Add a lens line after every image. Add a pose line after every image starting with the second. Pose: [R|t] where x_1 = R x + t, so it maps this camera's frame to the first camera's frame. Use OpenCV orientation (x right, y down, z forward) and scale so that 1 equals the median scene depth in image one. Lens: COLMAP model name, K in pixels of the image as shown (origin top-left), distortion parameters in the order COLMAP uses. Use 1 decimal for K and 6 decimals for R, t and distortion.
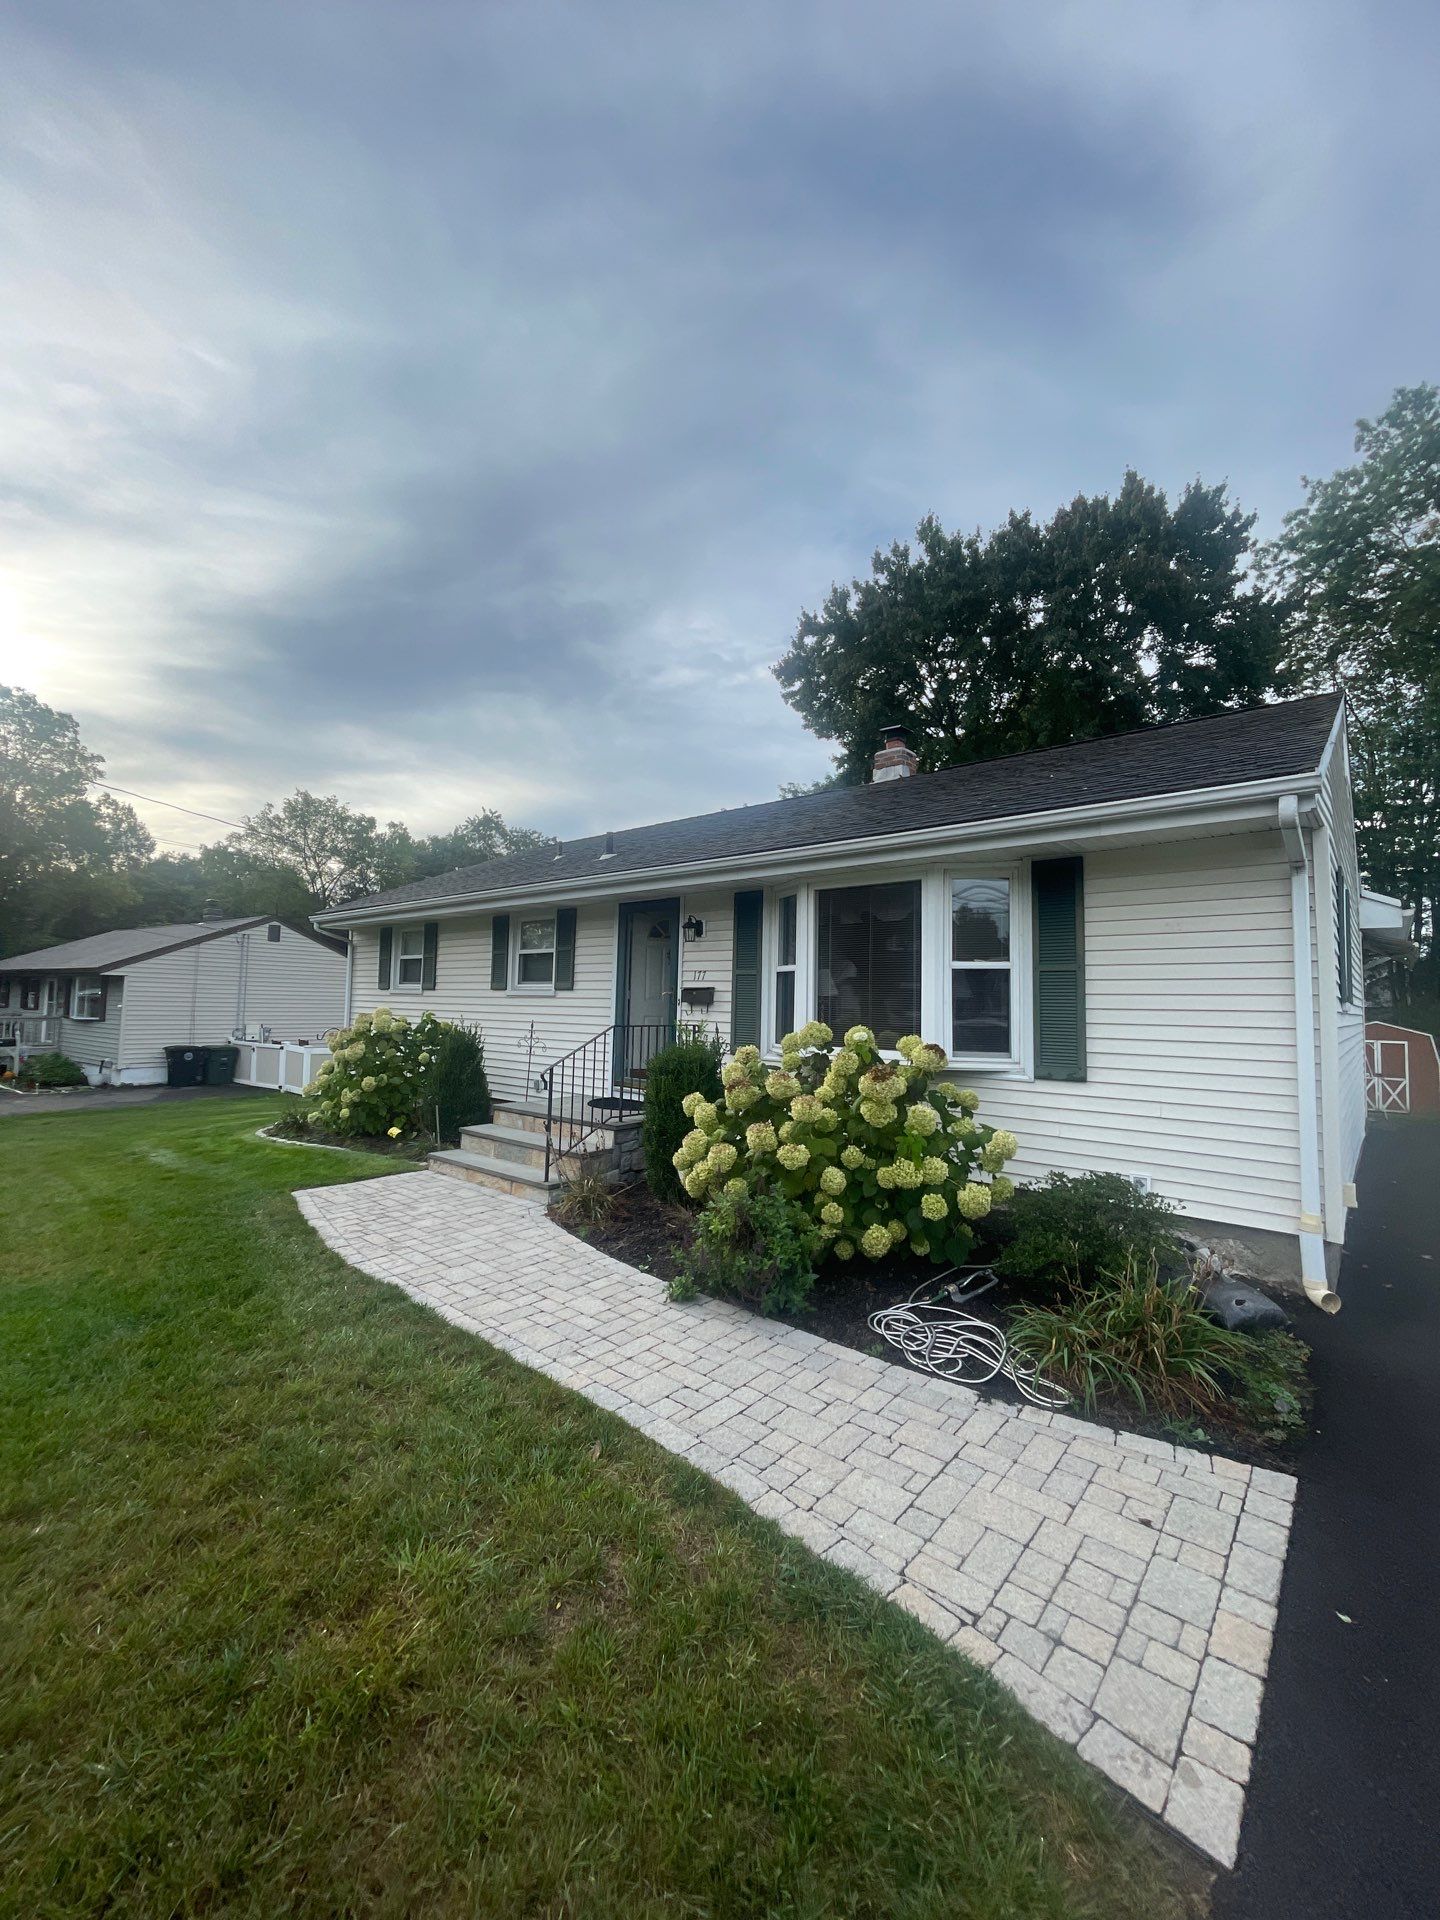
lens RADIAL K [[769.0, 0, 715.1], [0, 769.0, 964.1], [0, 0, 1]] dist [-0.003589, 0.001315]
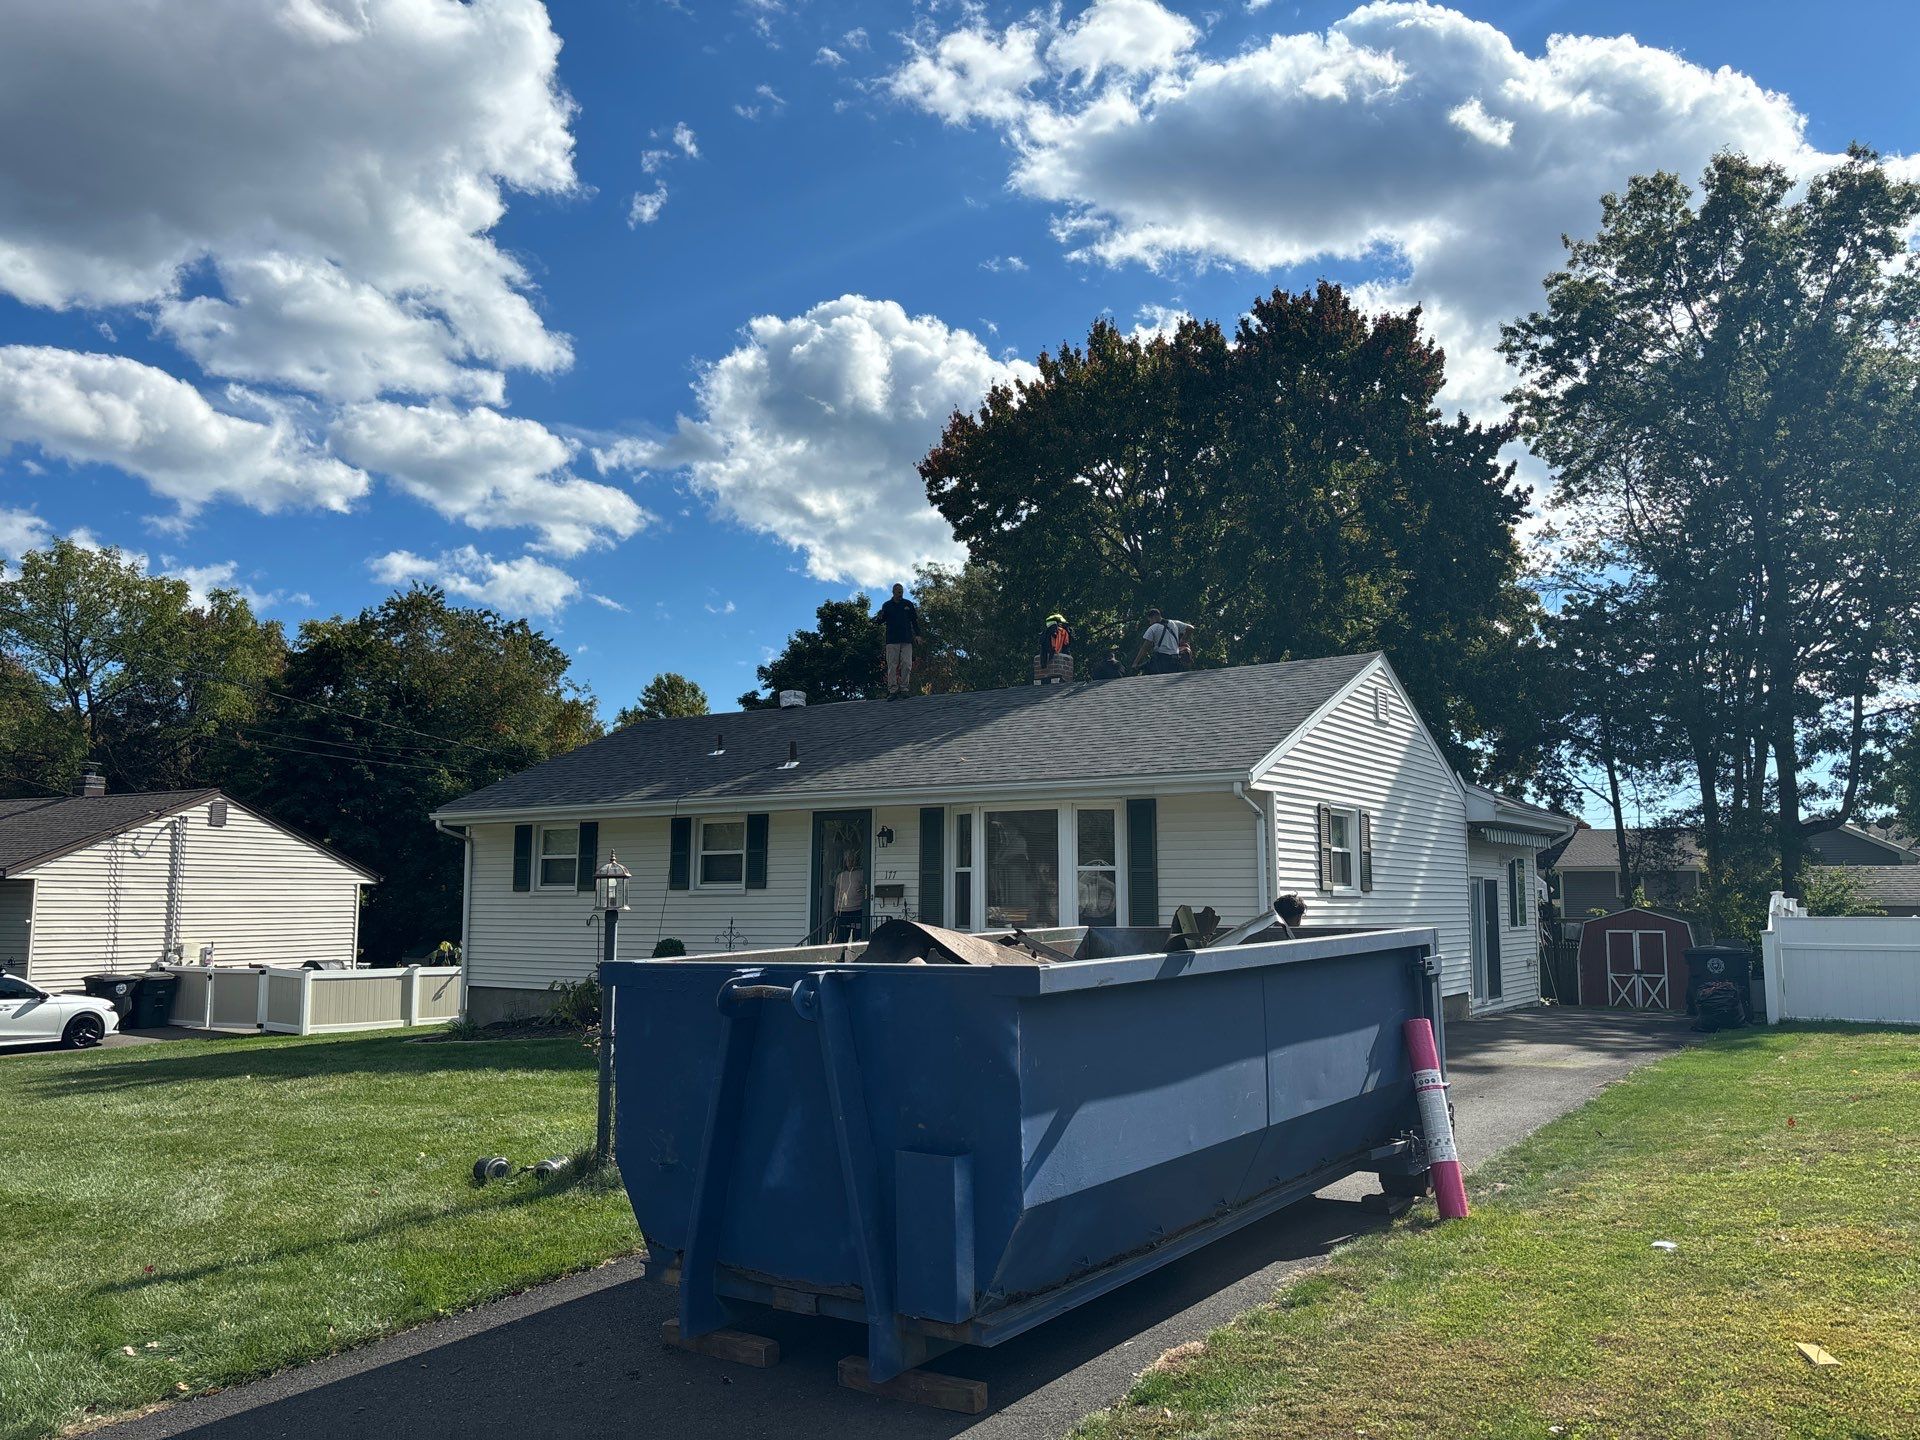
lens RADIAL K [[1462.7, 0, 960.9], [0, 1462.7, 731.1], [0, 0, 1]] dist [0.051667, -0.079780]
pose [[0.991864, -0.004927, 0.127203, -0.079165], [0.013097, 0.997898, -0.063472, -0.024991], [-0.126623, 0.064622, 0.989844, -0.514907]]
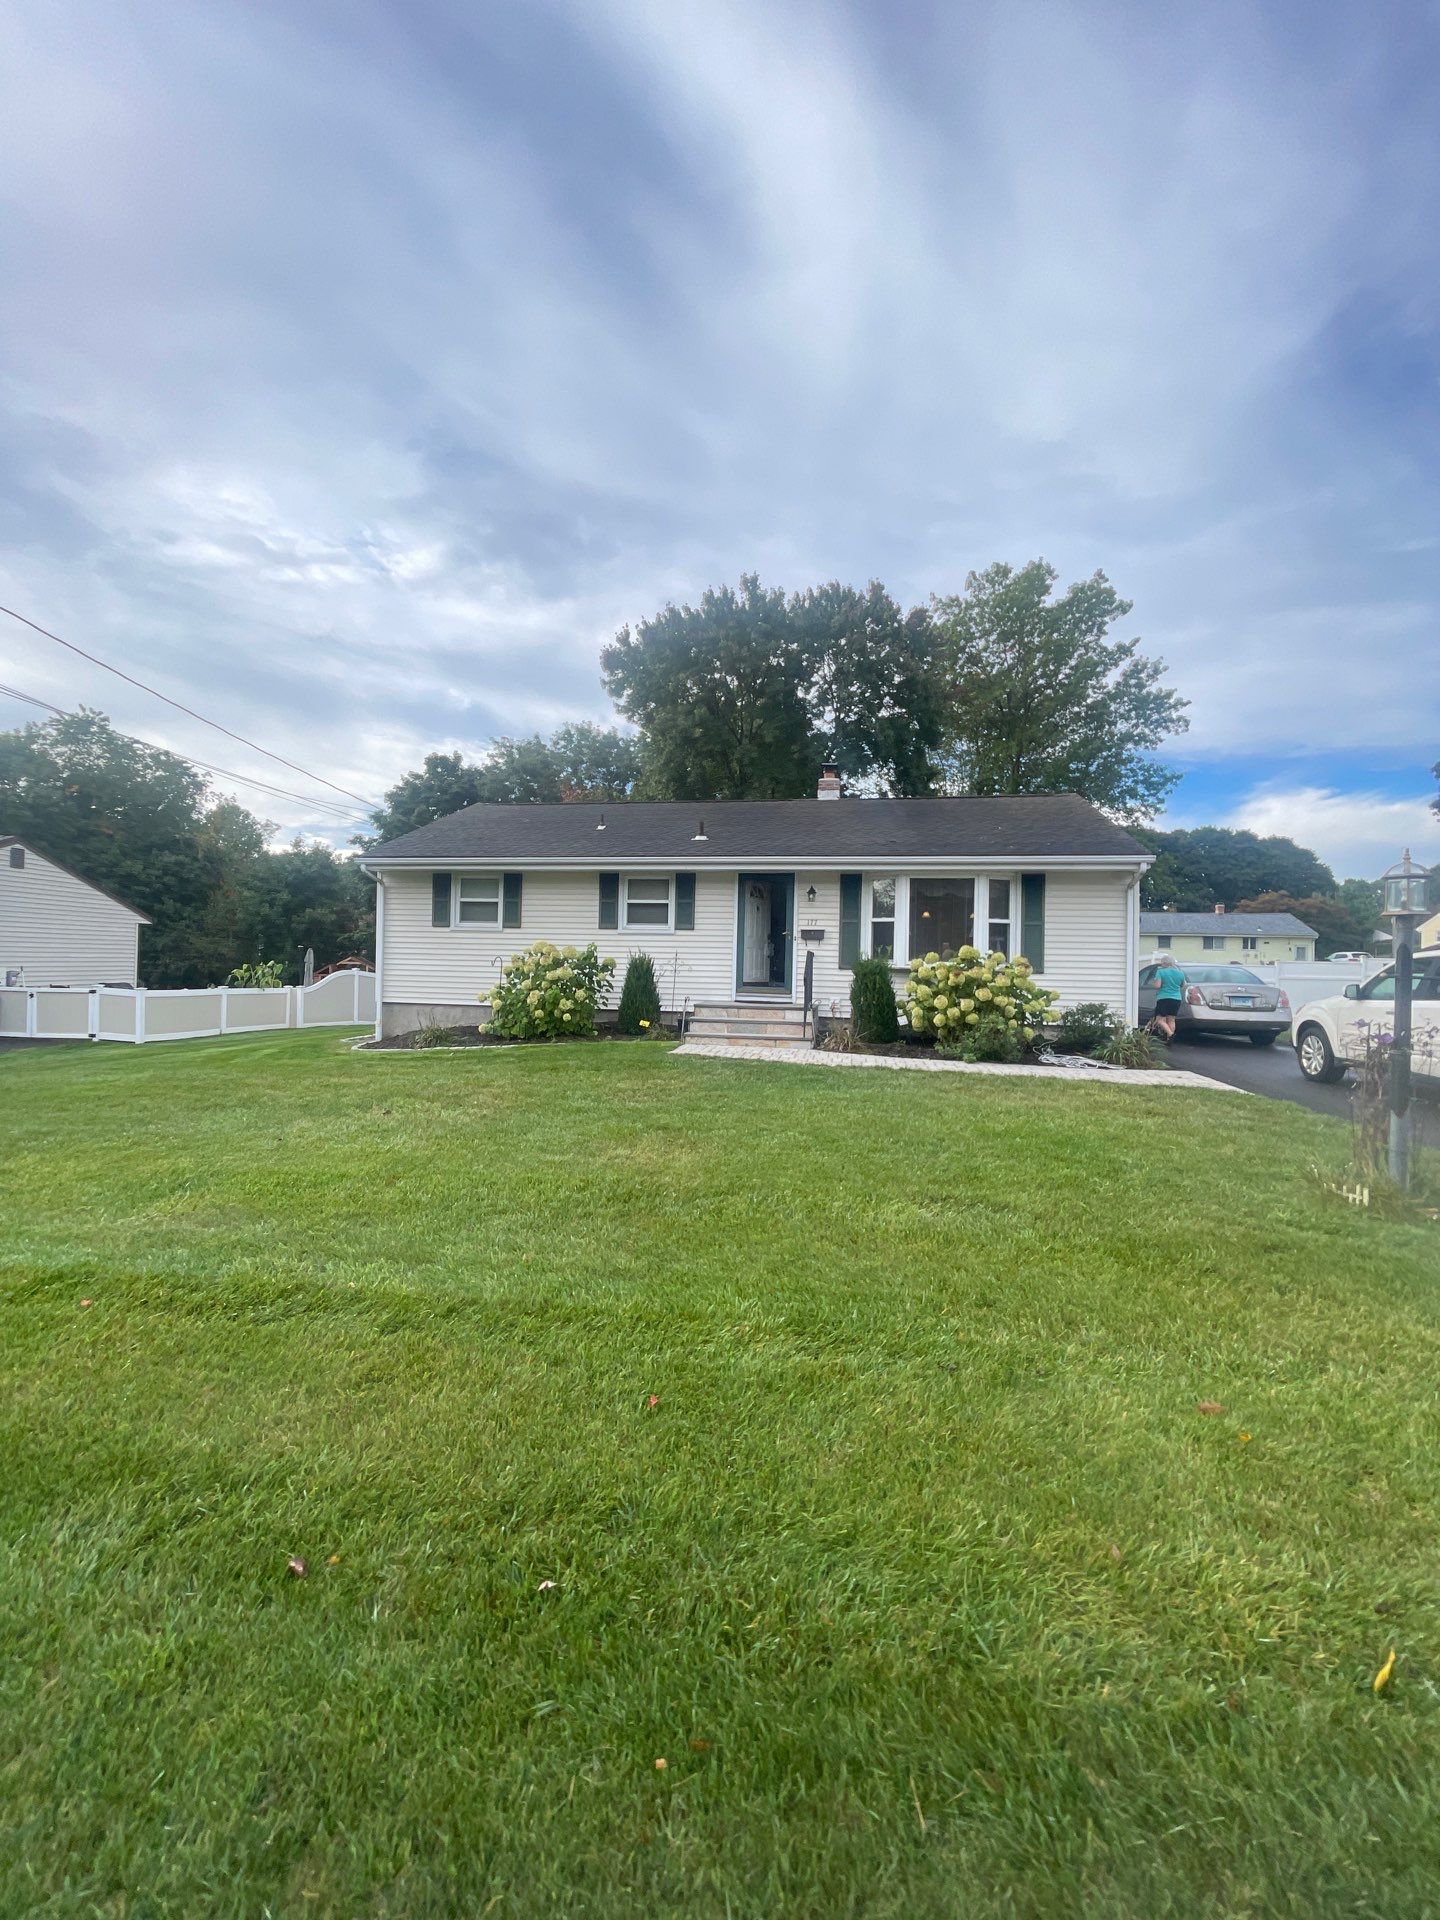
lens RADIAL K [[769.0, 0, 716.4], [0, 769.0, 961.2], [0, 0, 1]] dist [-0.003589, 0.001315]
pose [[0.861612, 0.000313, 0.507567, -0.404306], [-0.030943, 0.998172, 0.051912, 0.007314], [-0.506623, -0.060434, 0.860047, -0.125248]]
